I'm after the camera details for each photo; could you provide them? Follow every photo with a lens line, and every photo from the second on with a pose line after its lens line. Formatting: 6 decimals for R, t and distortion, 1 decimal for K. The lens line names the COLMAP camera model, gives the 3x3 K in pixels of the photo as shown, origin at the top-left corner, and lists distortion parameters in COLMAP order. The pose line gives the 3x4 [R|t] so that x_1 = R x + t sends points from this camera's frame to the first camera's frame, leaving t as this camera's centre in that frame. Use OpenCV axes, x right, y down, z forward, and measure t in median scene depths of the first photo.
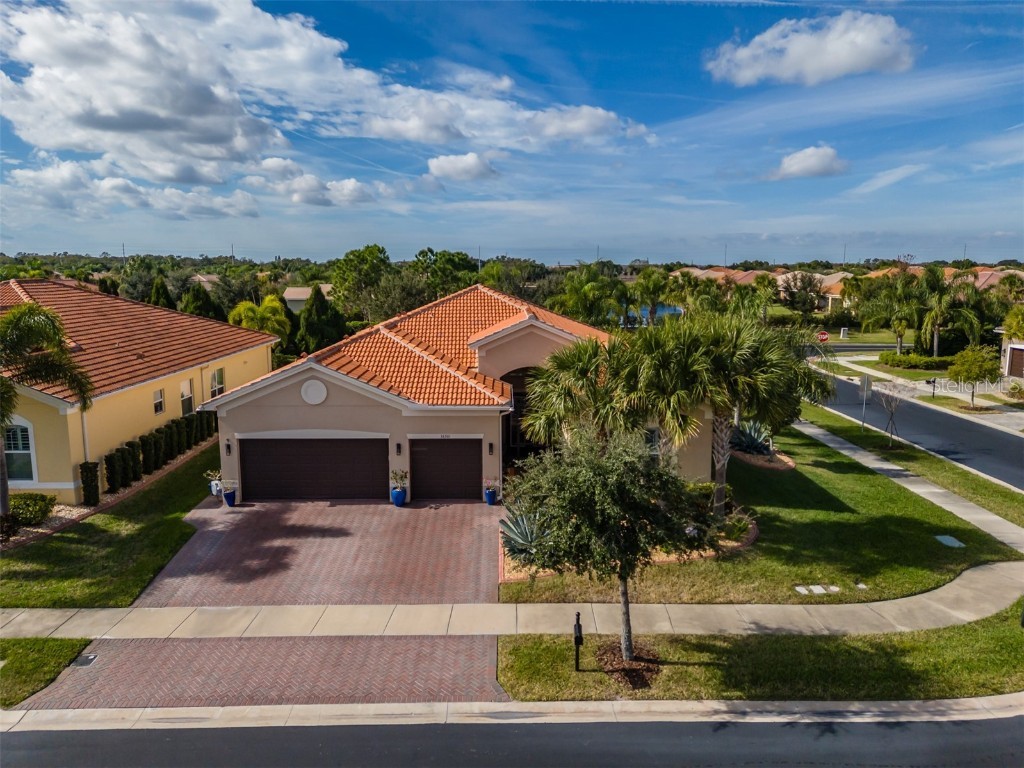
lens RADIAL K [[741.9, 0, 508.0], [0, 741.9, 382.4], [0, 0, 1]] dist [0.057355, -0.040643]
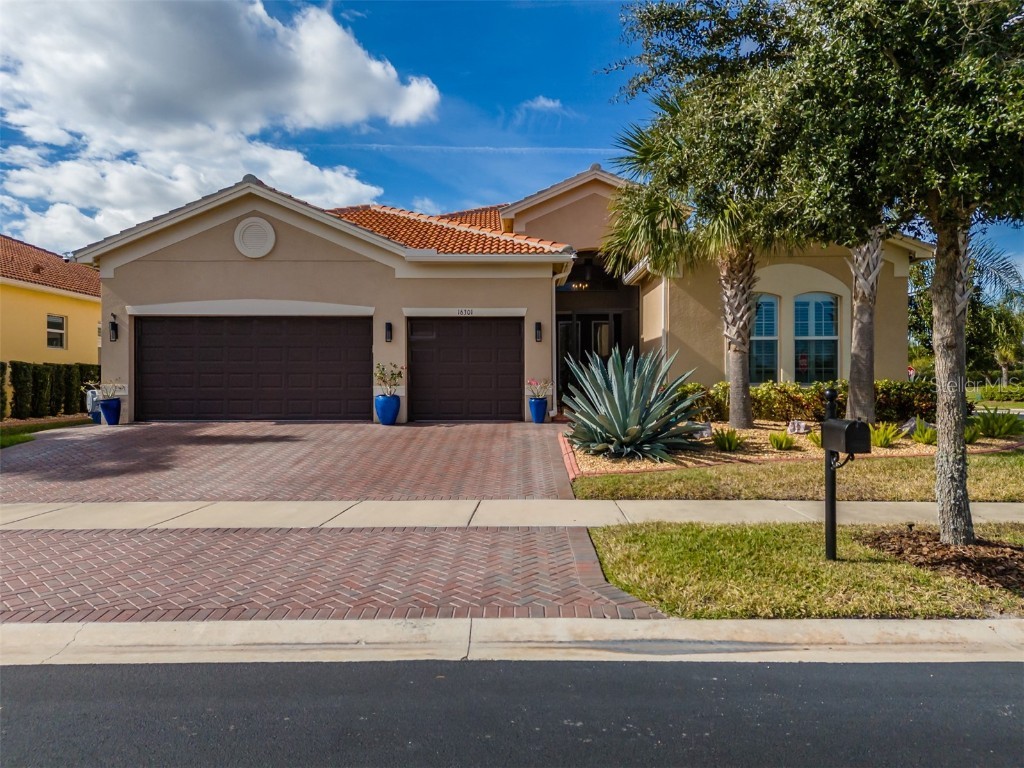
lens RADIAL K [[741.9, 0, 505.3], [0, 741.9, 395.9], [0, 0, 1]] dist [0.057355, -0.040643]
pose [[0.999660, 0.000658, -0.026066, -0.040496], [-0.004287, 0.990223, -0.139428, 0.267417], [0.025719, 0.139492, 0.989889, 0.470156]]
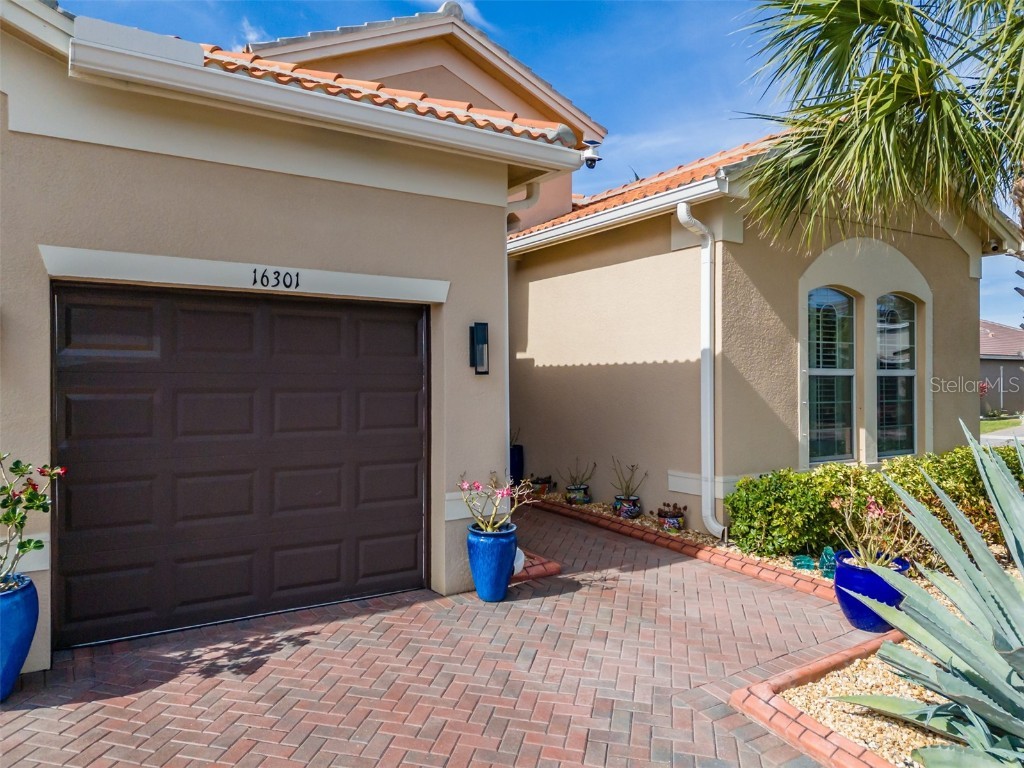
lens RADIAL K [[741.9, 0, 506.4], [0, 741.9, 388.0], [0, 0, 1]] dist [0.057355, -0.040643]
pose [[0.837542, -0.002209, 0.546368, -0.164795], [0.087311, 0.987682, -0.129848, 0.155468], [-0.539351, 0.156457, 0.827419, 0.949406]]
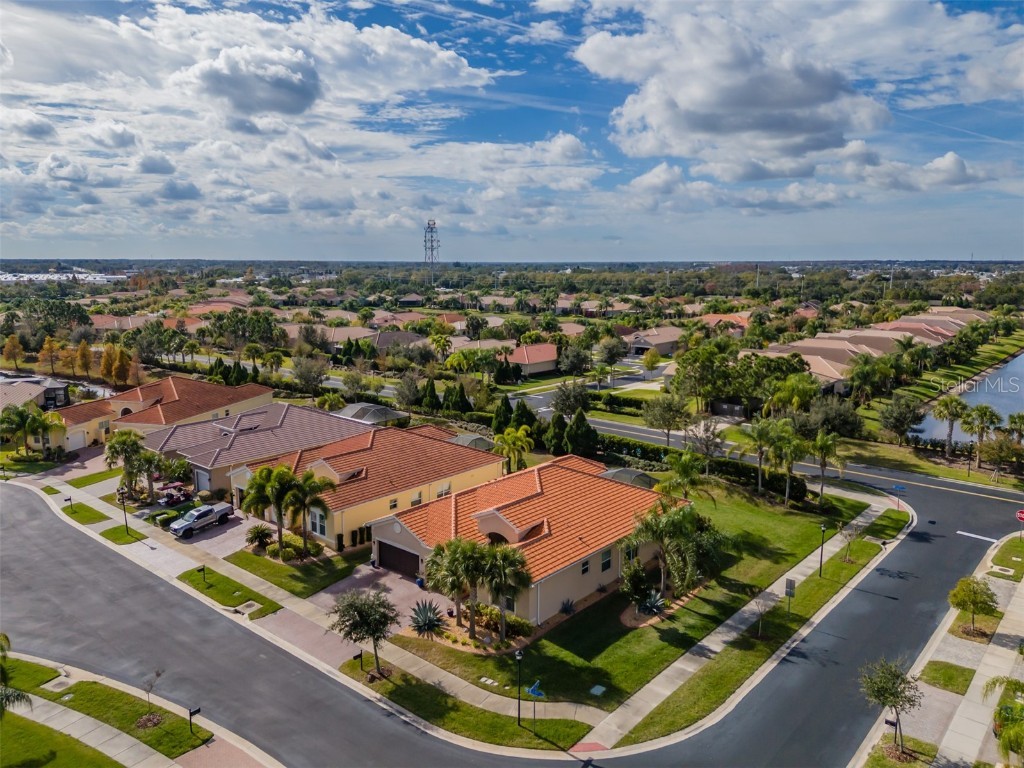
lens RADIAL K [[741.9, 0, 516.7], [0, 741.9, 376.3], [0, 0, 1]] dist [0.057355, -0.040643]
pose [[0.754894, 0.100532, -0.648096, 1.723150], [-0.101156, 0.994205, 0.036396, -0.676675], [0.647999, 0.038084, 0.760688, -0.637392]]
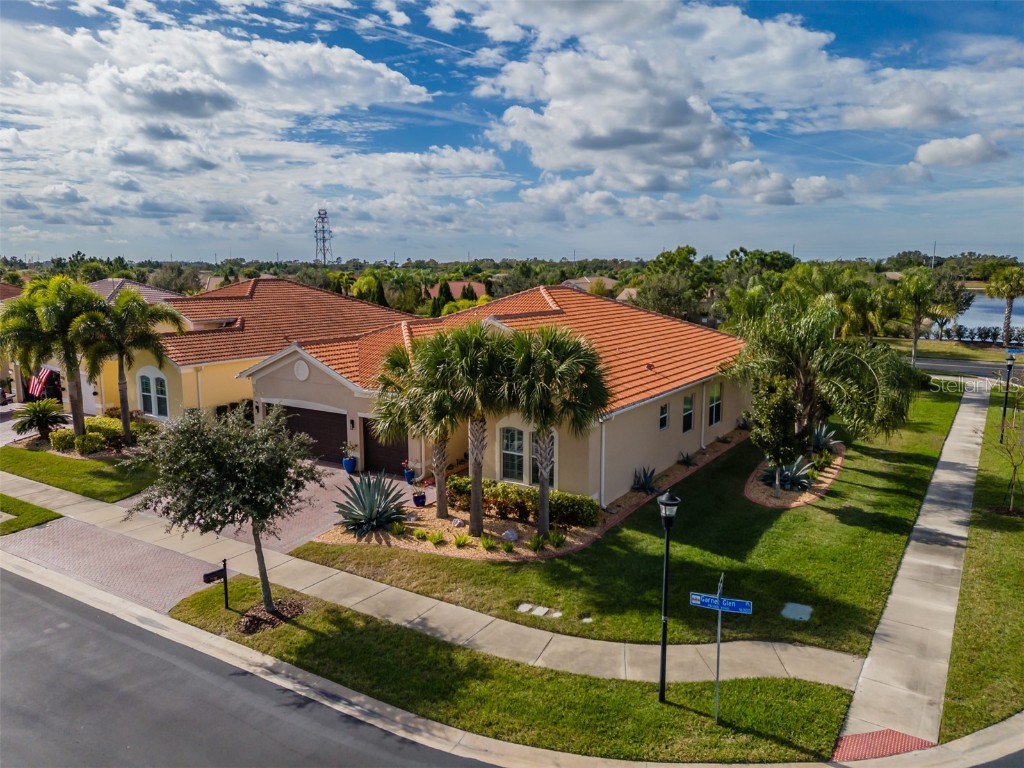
lens RADIAL K [[741.9, 0, 515.9], [0, 741.9, 369.5], [0, 0, 1]] dist [0.057355, -0.040643]
pose [[0.838731, 0.073551, -0.539556, 0.823750], [-0.083524, 0.996488, 0.006002, -0.029700], [0.538102, 0.040032, 0.841929, 0.167994]]
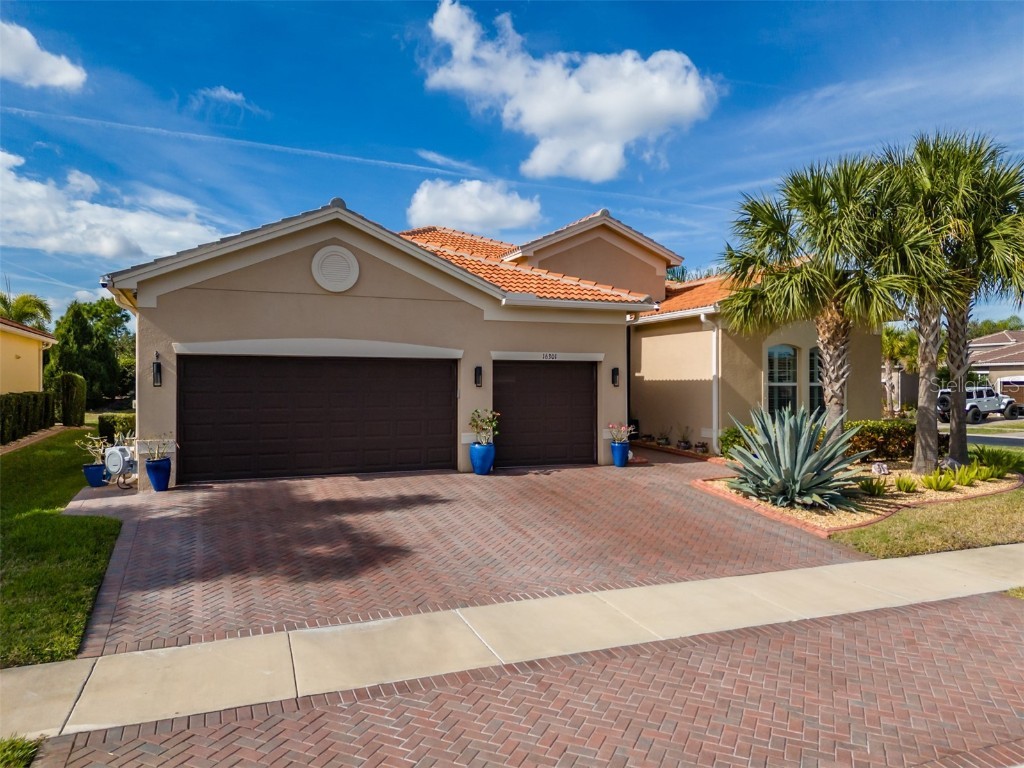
lens RADIAL K [[741.9, 0, 499.2], [0, 741.9, 369.4], [0, 0, 1]] dist [0.057355, -0.040643]
pose [[0.928038, 0.009842, 0.372356, -0.409452], [0.057496, 0.983885, -0.169306, 0.216643], [-0.368022, 0.178532, 0.912516, 0.540562]]
